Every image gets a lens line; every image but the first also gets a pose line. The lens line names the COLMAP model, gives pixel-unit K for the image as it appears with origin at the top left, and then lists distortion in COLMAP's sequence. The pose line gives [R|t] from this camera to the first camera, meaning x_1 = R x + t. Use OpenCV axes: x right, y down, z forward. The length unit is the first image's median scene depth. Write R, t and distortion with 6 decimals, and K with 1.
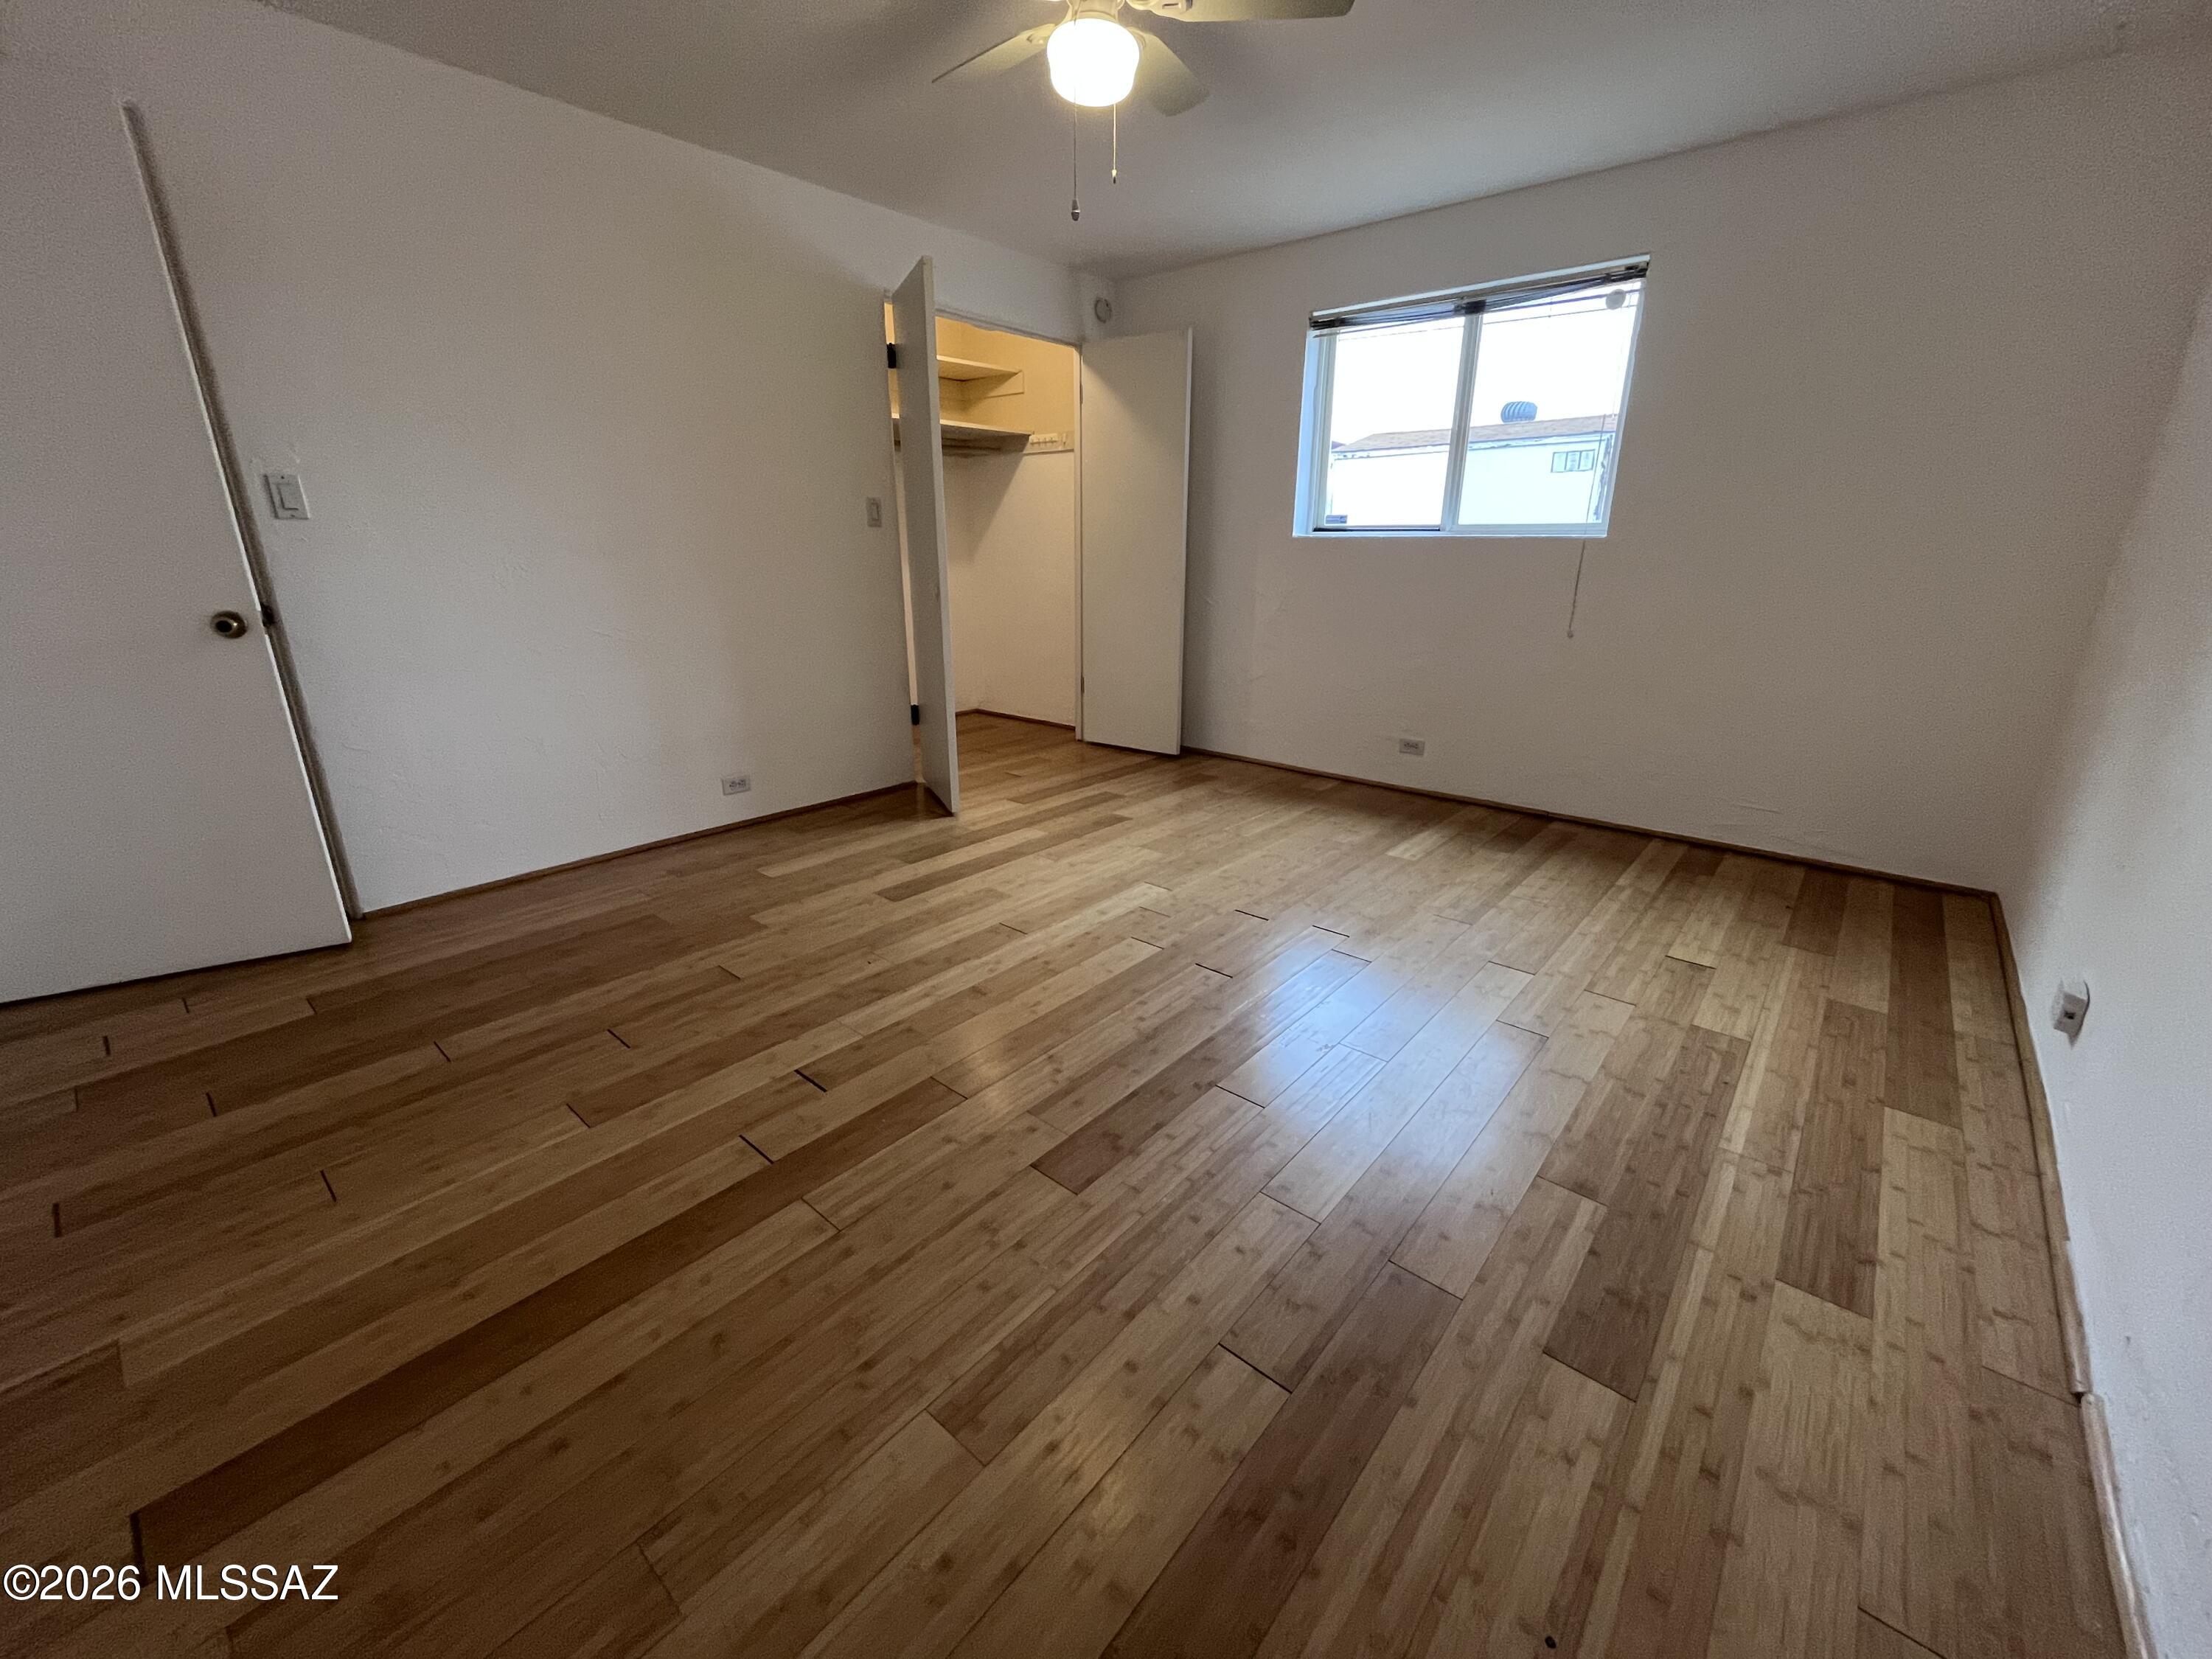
lens RADIAL K [[893.5, 0, 1104.0], [0, 893.5, 836.5], [0, 0, 1]] dist [-0.004880, -0.000233]
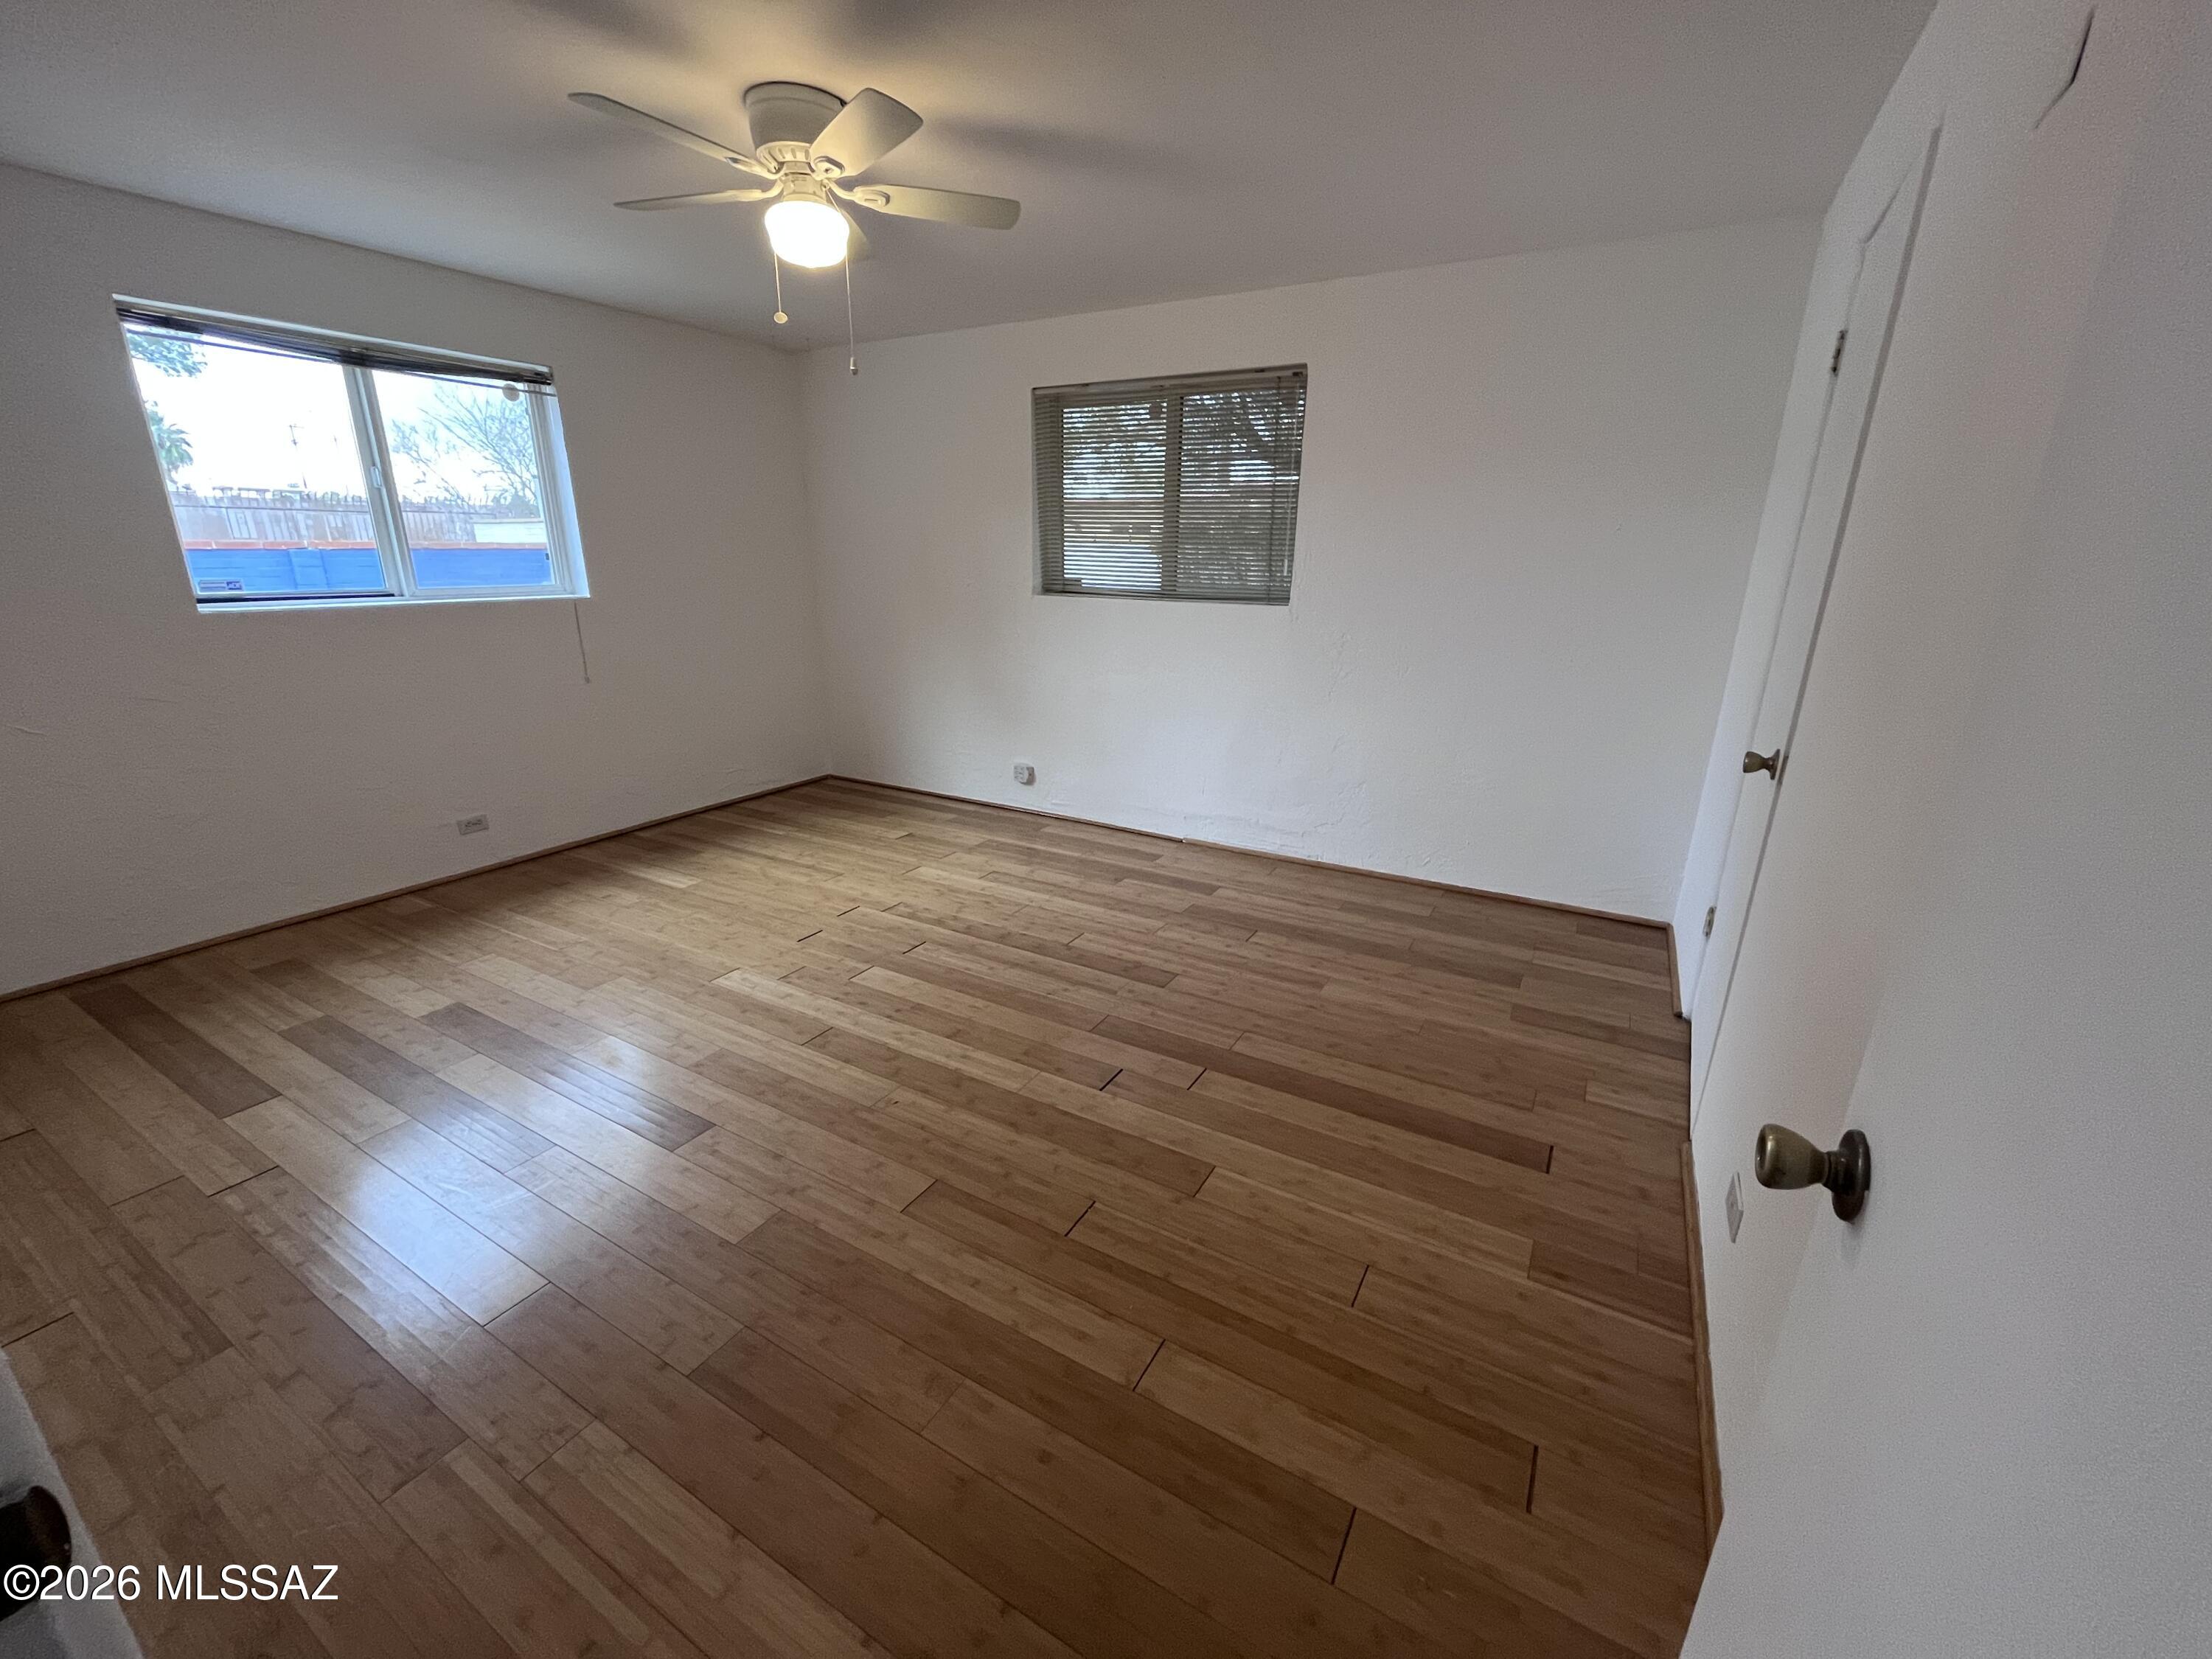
lens RADIAL K [[893.5, 0, 1104.7], [0, 893.5, 826.1], [0, 0, 1]] dist [-0.004880, -0.000233]
pose [[-0.185984, -0.292635, 0.937963, -0.998828], [0.302679, 0.891131, 0.338041, -0.331023], [-0.934770, 0.346772, -0.077161, 0.711508]]
